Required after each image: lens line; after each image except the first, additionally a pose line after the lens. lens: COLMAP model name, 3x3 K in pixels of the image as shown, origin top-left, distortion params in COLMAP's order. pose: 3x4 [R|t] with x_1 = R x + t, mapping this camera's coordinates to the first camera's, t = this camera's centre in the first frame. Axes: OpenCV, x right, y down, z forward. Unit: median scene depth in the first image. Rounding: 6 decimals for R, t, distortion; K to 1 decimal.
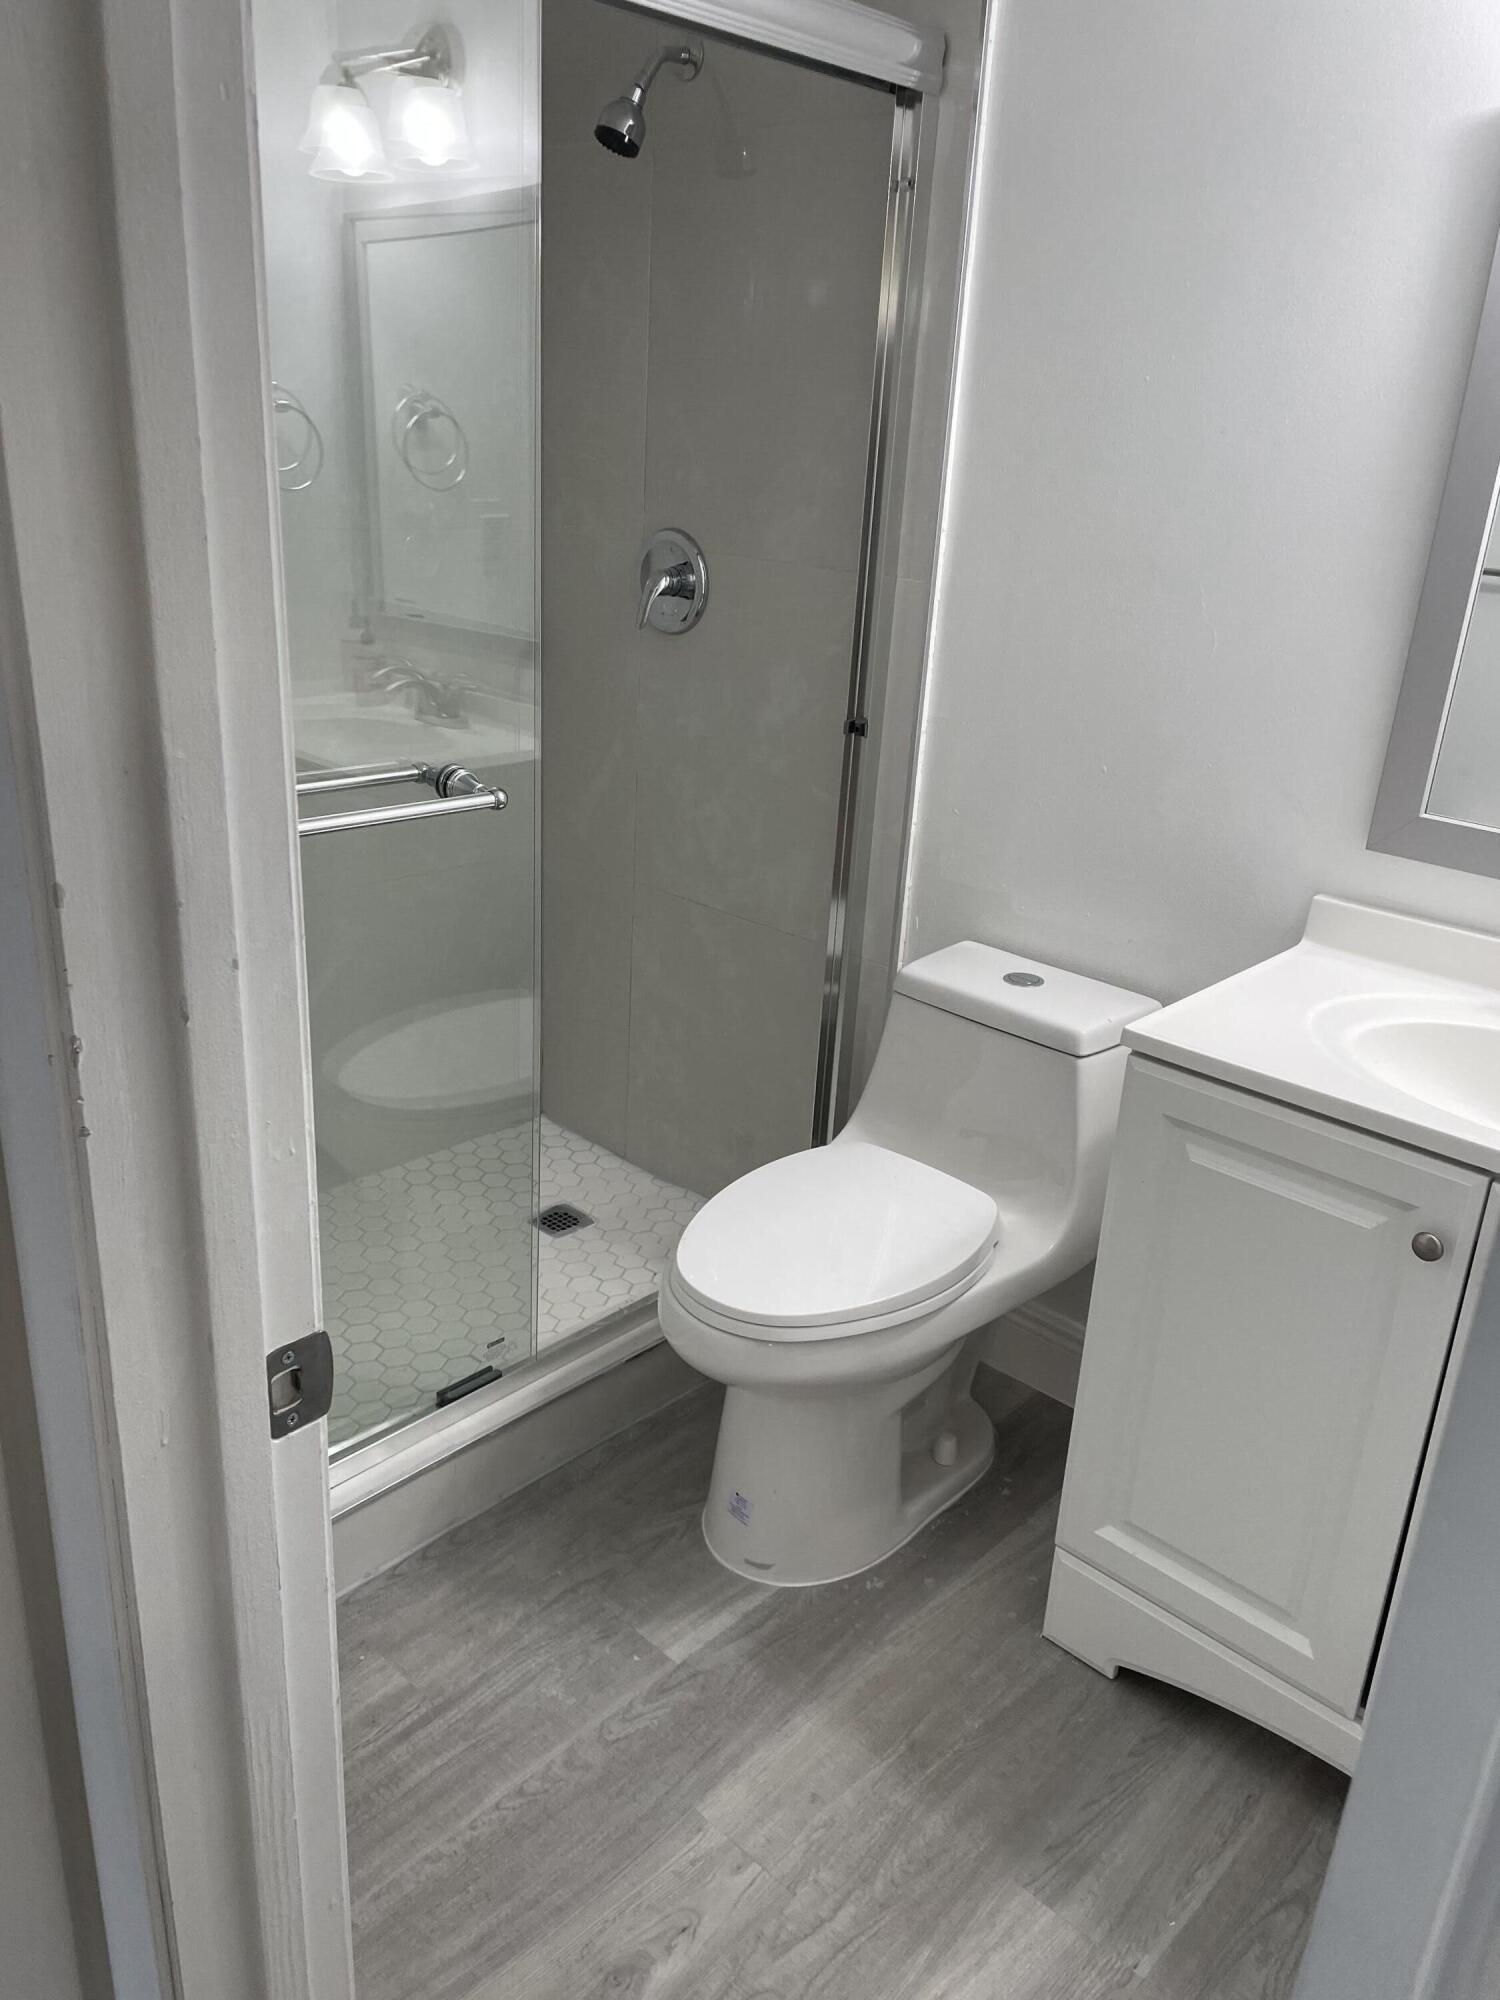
lens RADIAL K [[1508.7, 0, 753.5], [0, 1508.7, 1012.5], [0, 0, 1]] dist [0.065613, -0.087638]
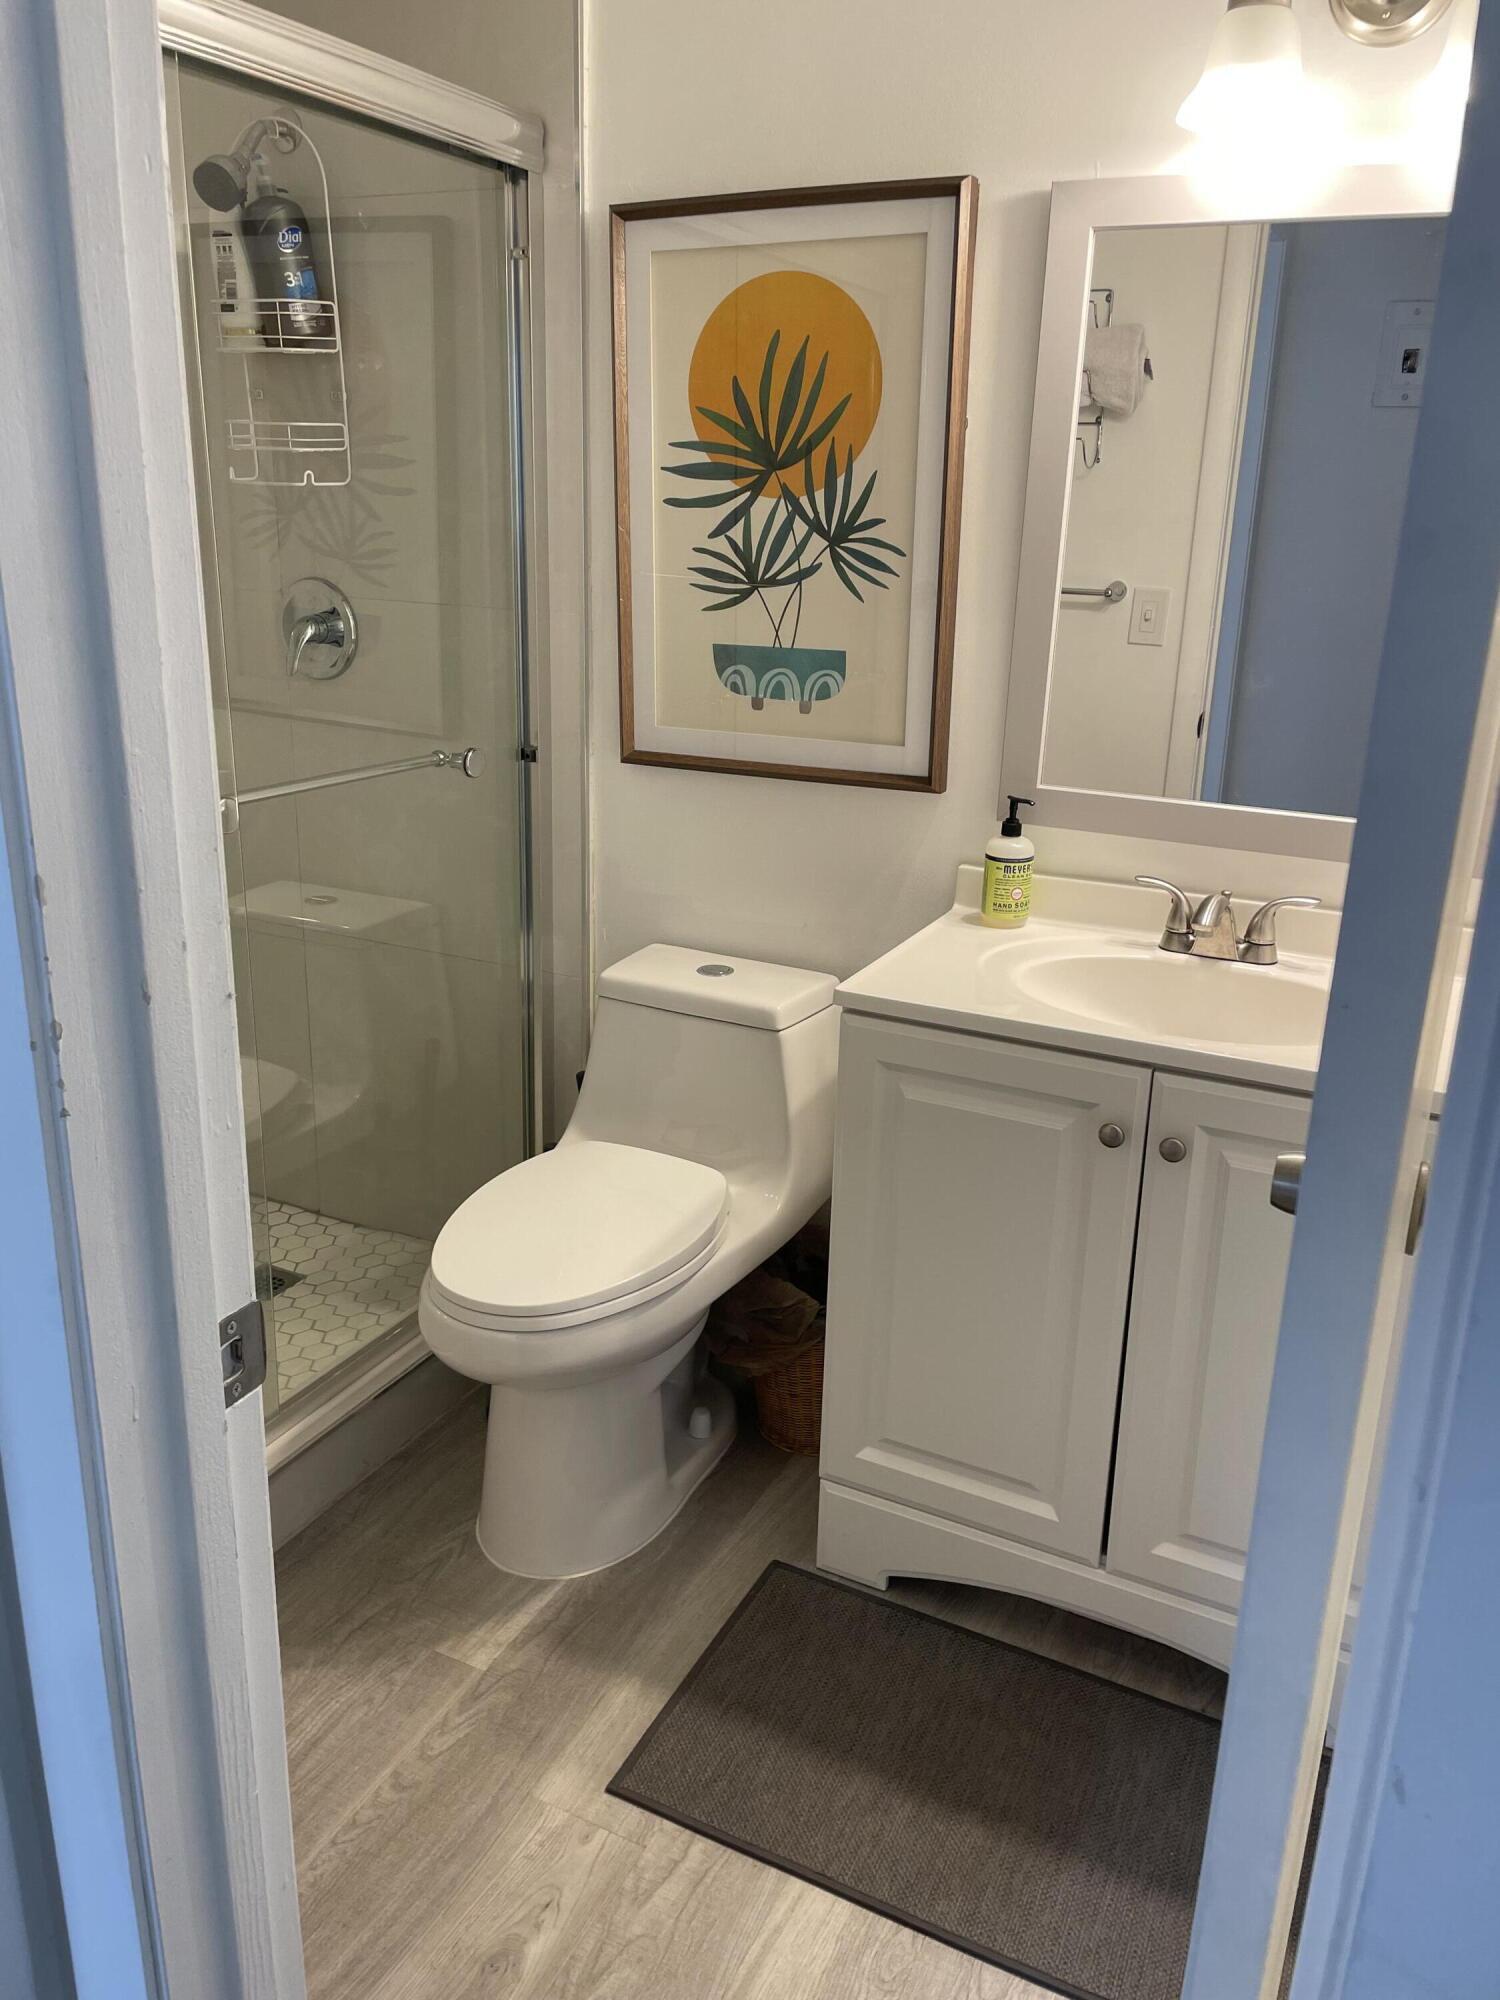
lens RADIAL K [[1508.7, 0, 744.8], [0, 1508.7, 986.8], [0, 0, 1]] dist [0.065613, -0.087638]
pose [[0.959628, -0.115435, 0.256492, -0.089941], [0.128125, 0.991200, -0.033267, 0.031633], [-0.250395, 0.064787, 0.965974, -0.054478]]
